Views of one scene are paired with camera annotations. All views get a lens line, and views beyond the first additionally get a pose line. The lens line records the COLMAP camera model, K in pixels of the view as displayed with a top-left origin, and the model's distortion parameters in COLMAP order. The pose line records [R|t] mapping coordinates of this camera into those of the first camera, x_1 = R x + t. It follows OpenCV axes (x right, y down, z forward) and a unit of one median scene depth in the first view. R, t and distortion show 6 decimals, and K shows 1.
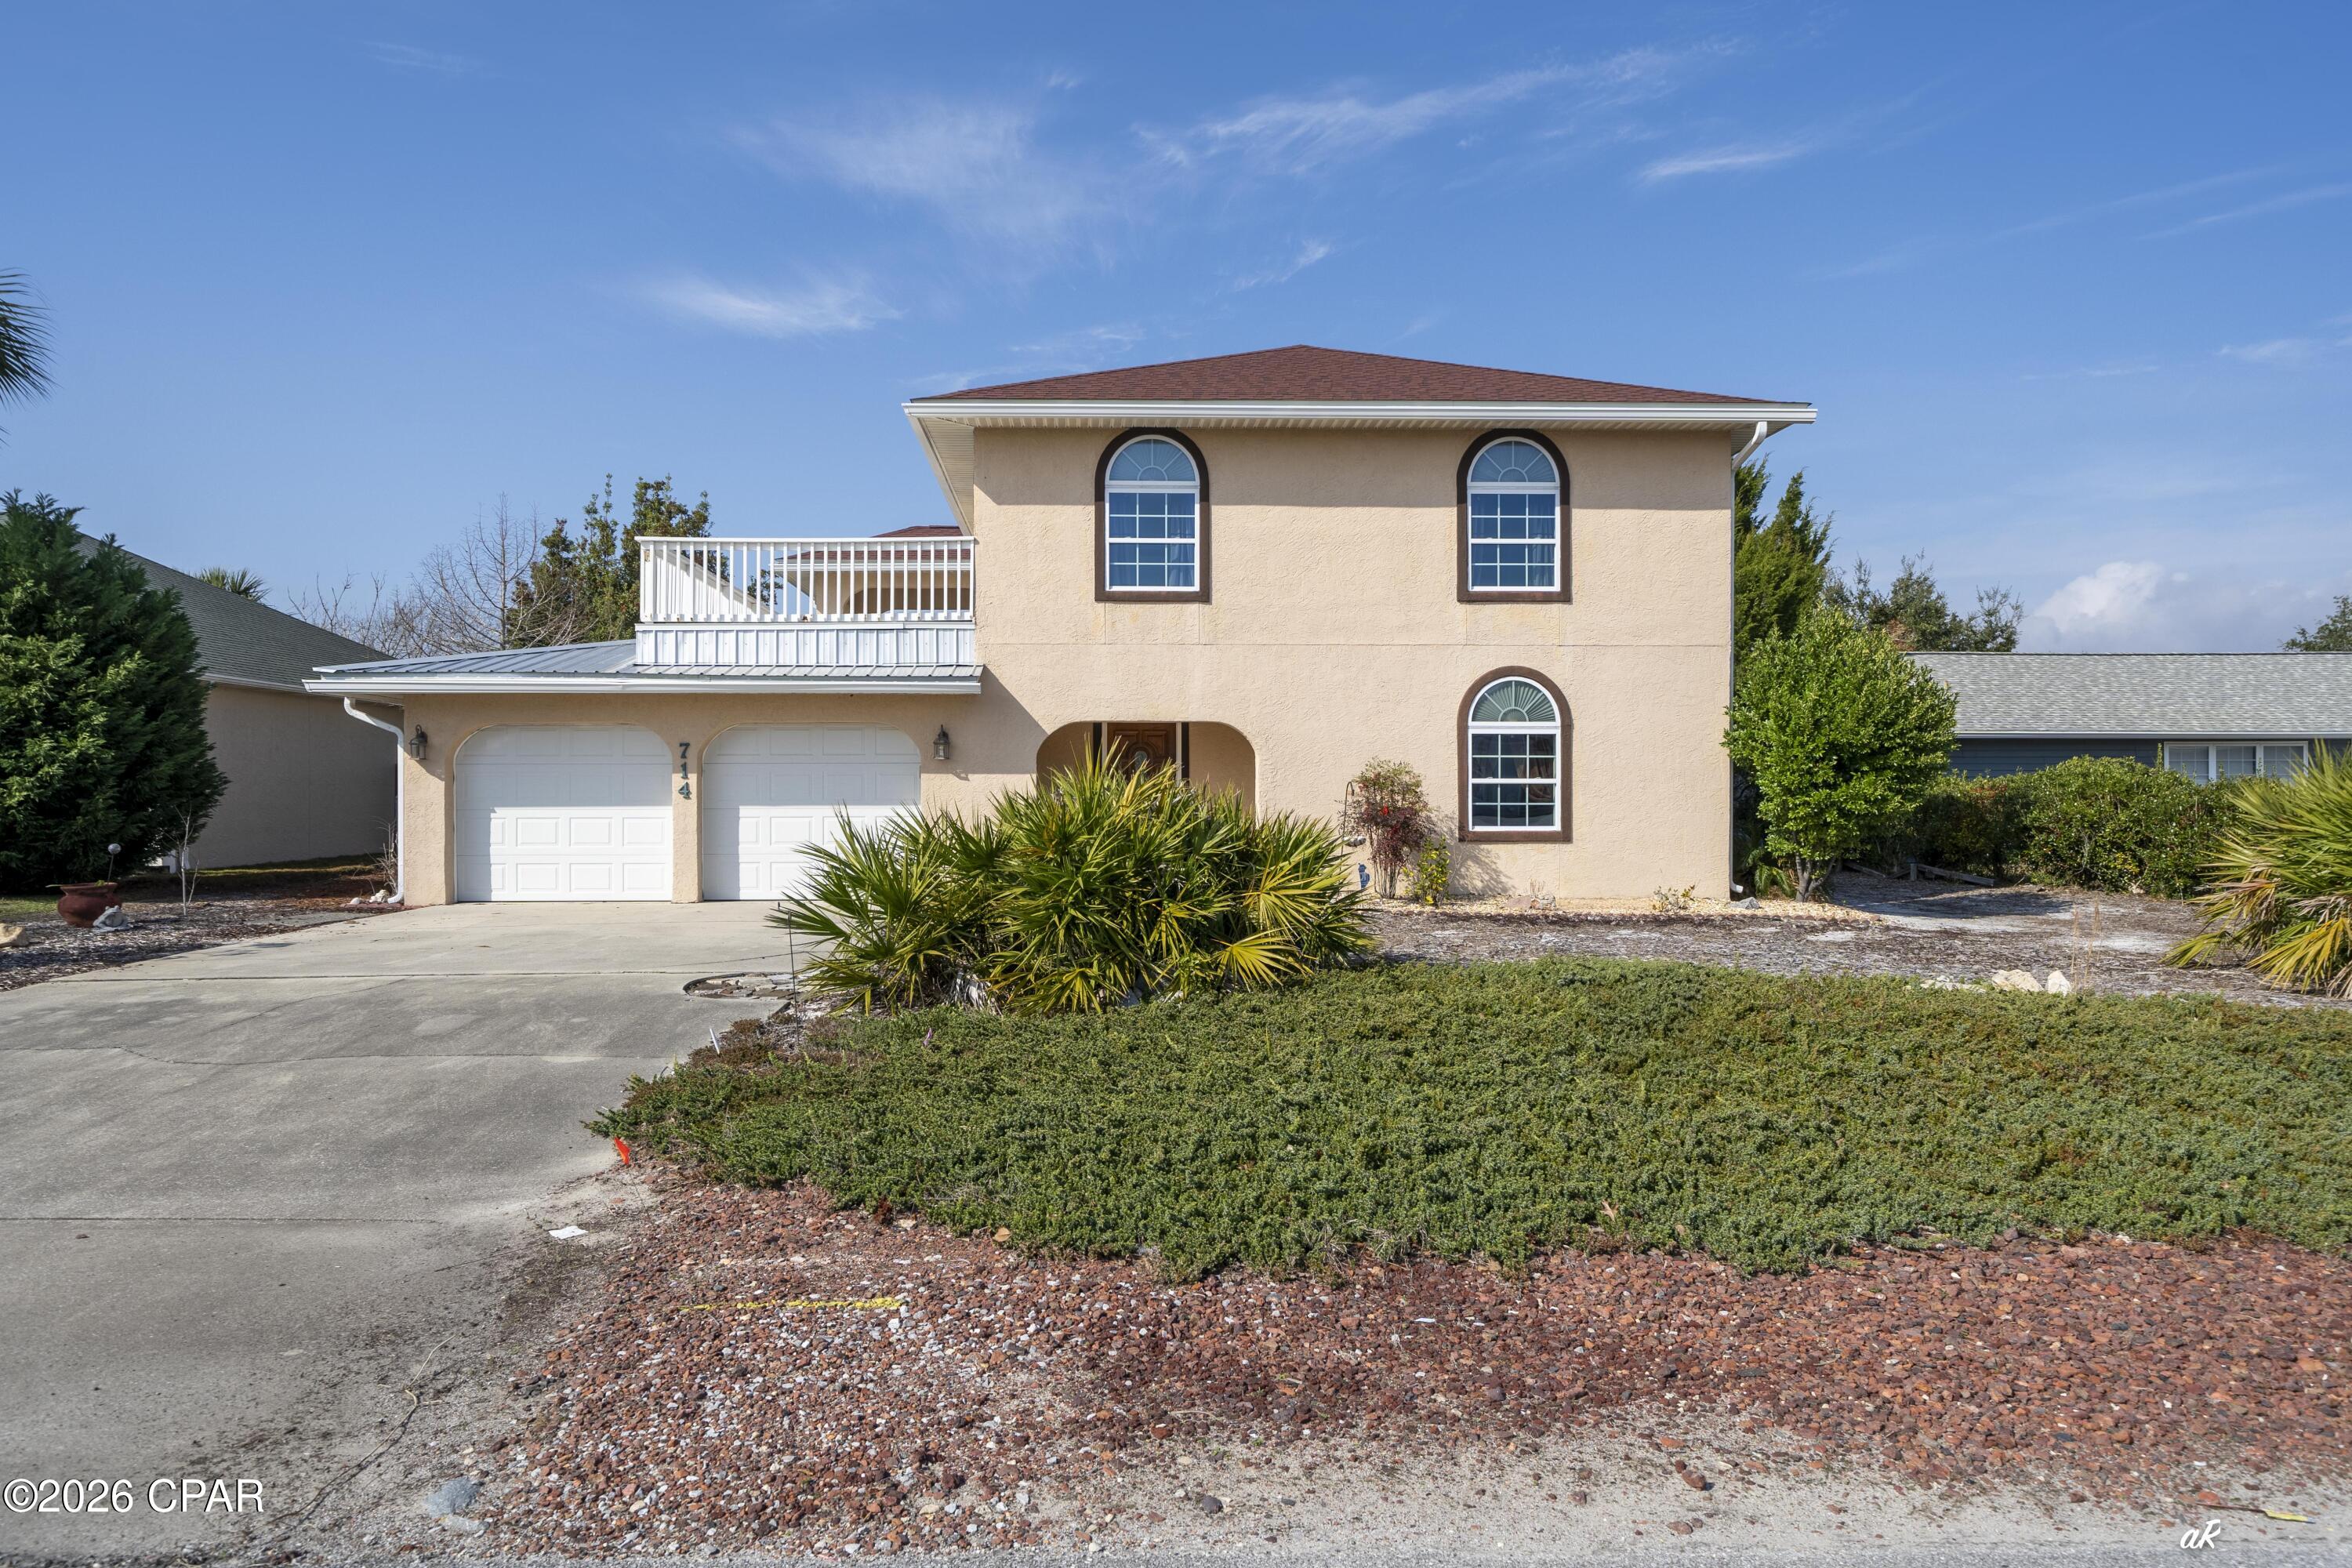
lens RADIAL K [[1406.5, 0, 1167.0], [0, 1406.5, 778.9], [0, 0, 1]] dist [-0.001556, -0.000246]
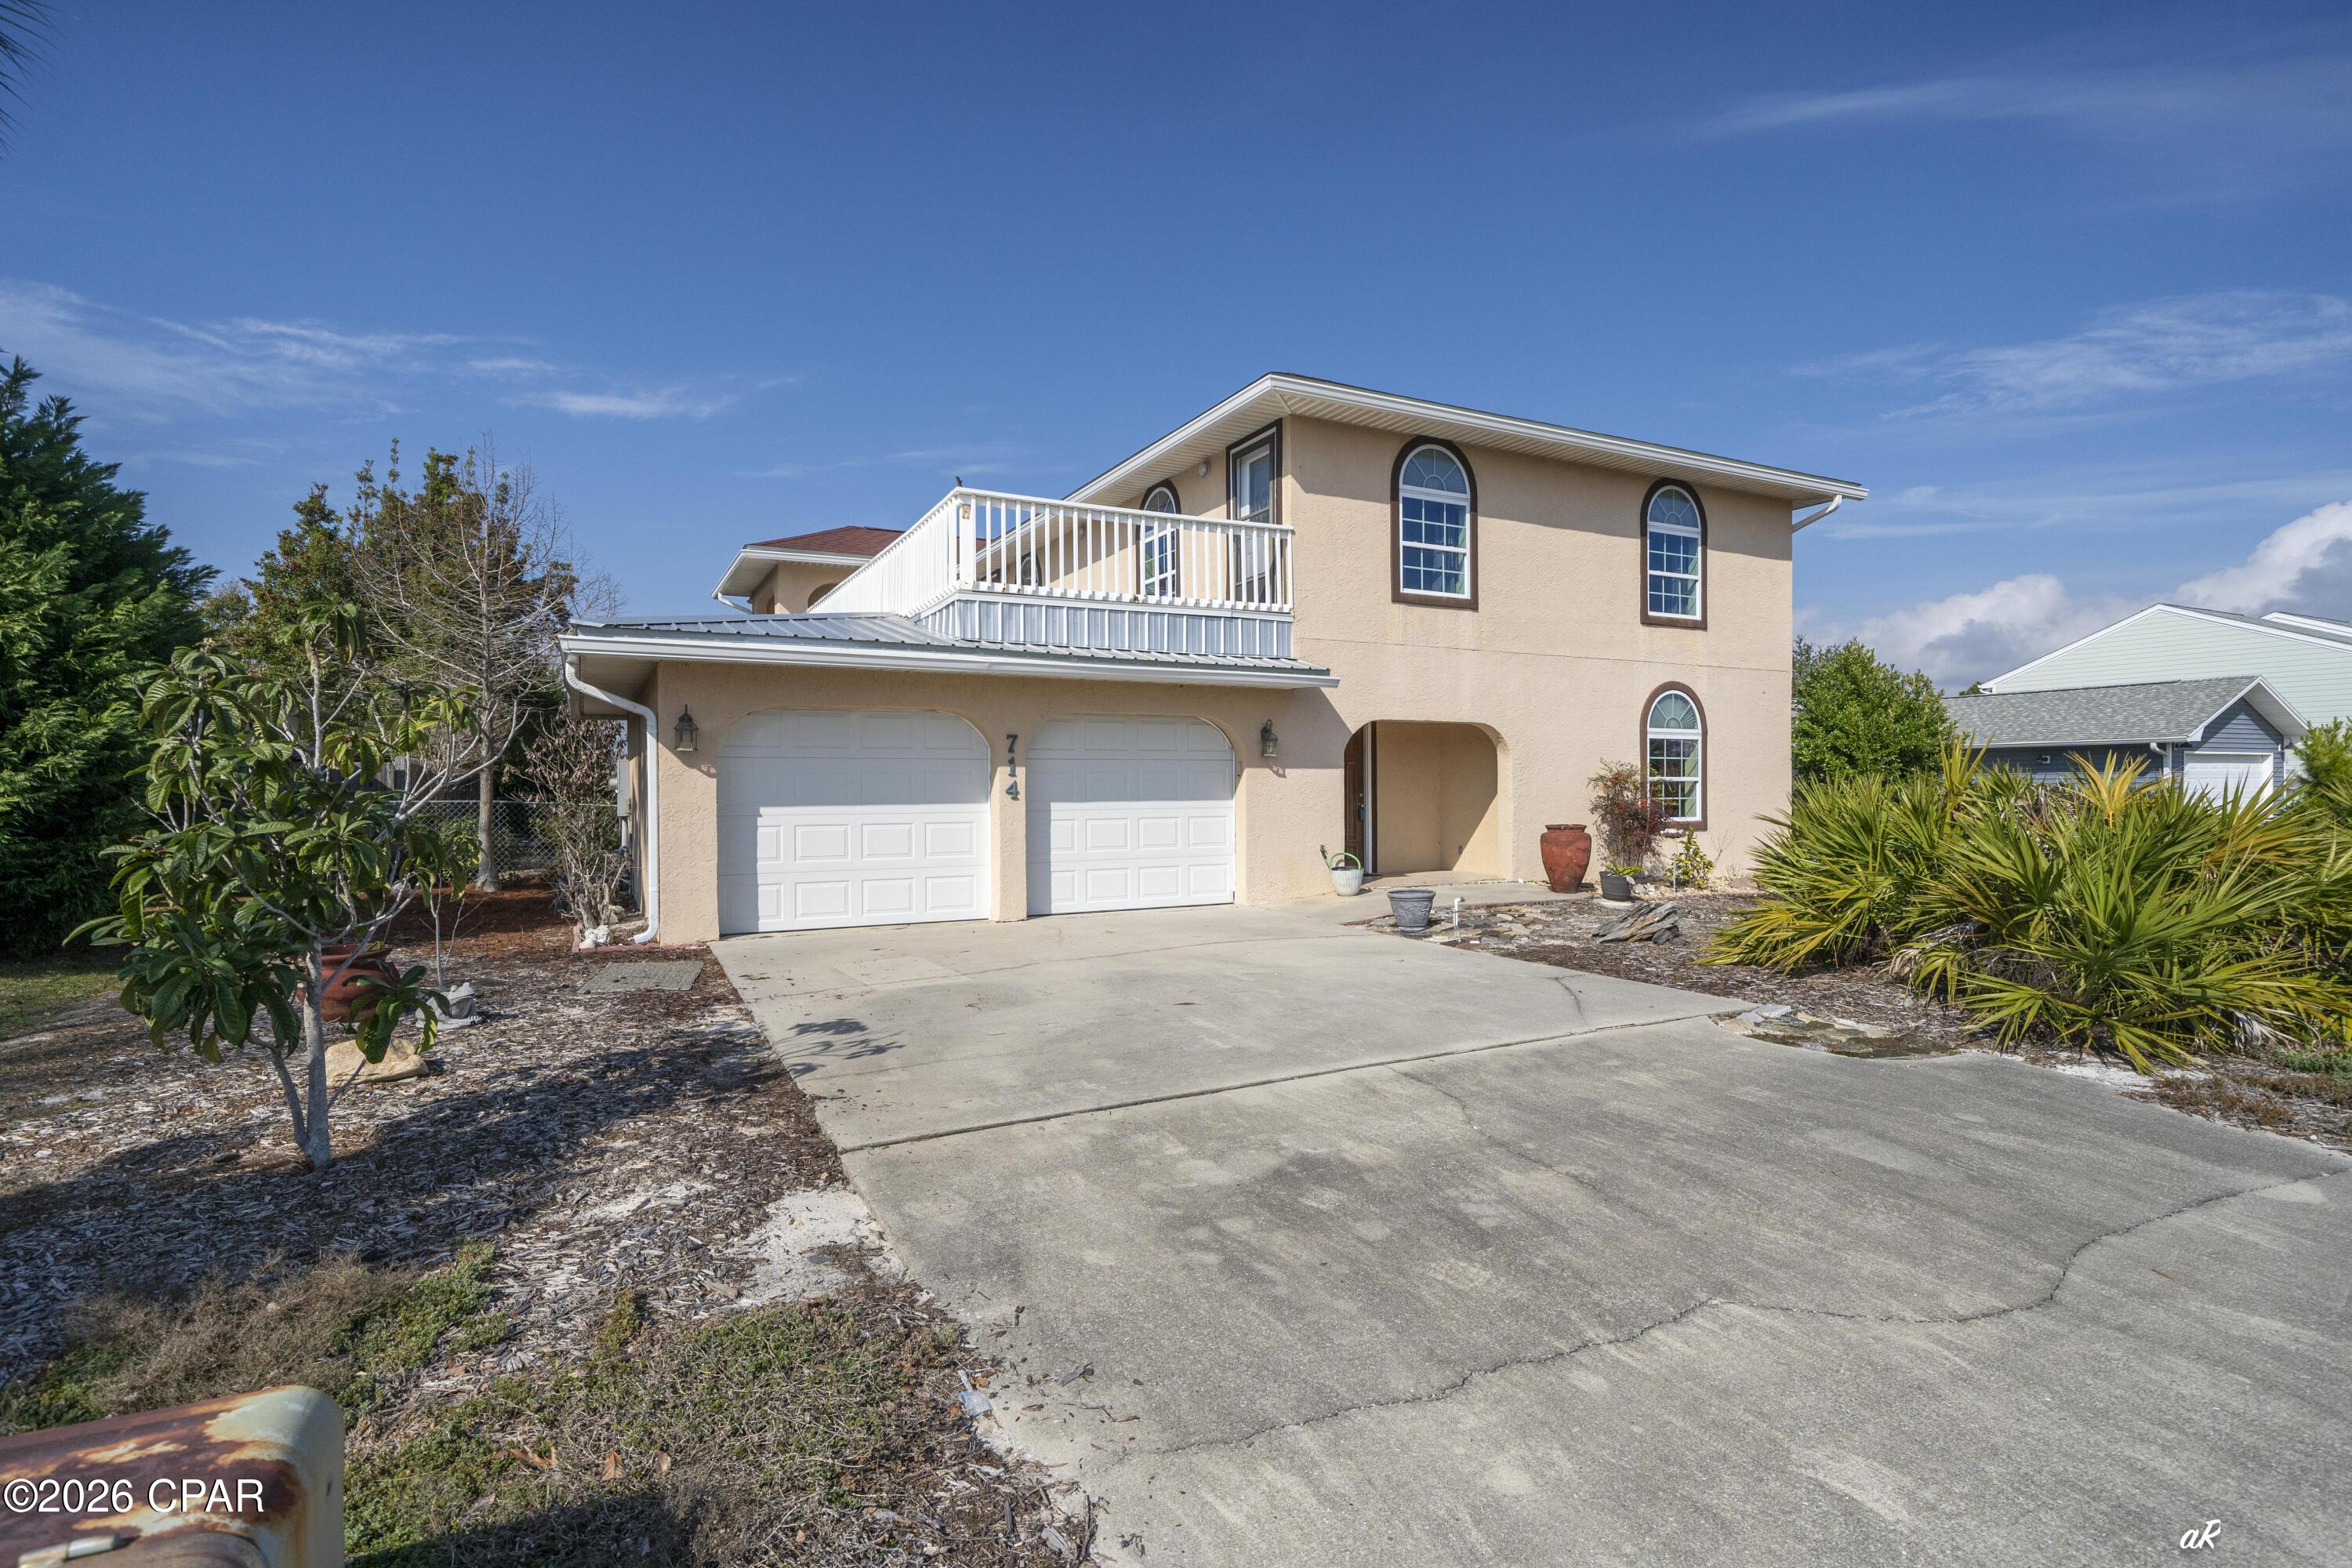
lens RADIAL K [[1093.6, 0, 1181.4], [0, 1093.6, 795.0], [0, 0, 1]] dist [0.000446, 0.000004]
pose [[0.909676, -0.006289, 0.415271, -0.516361], [0.000675, 0.999906, 0.013664, 0.002283], [-0.415318, -0.012149, 0.909595, 0.342839]]
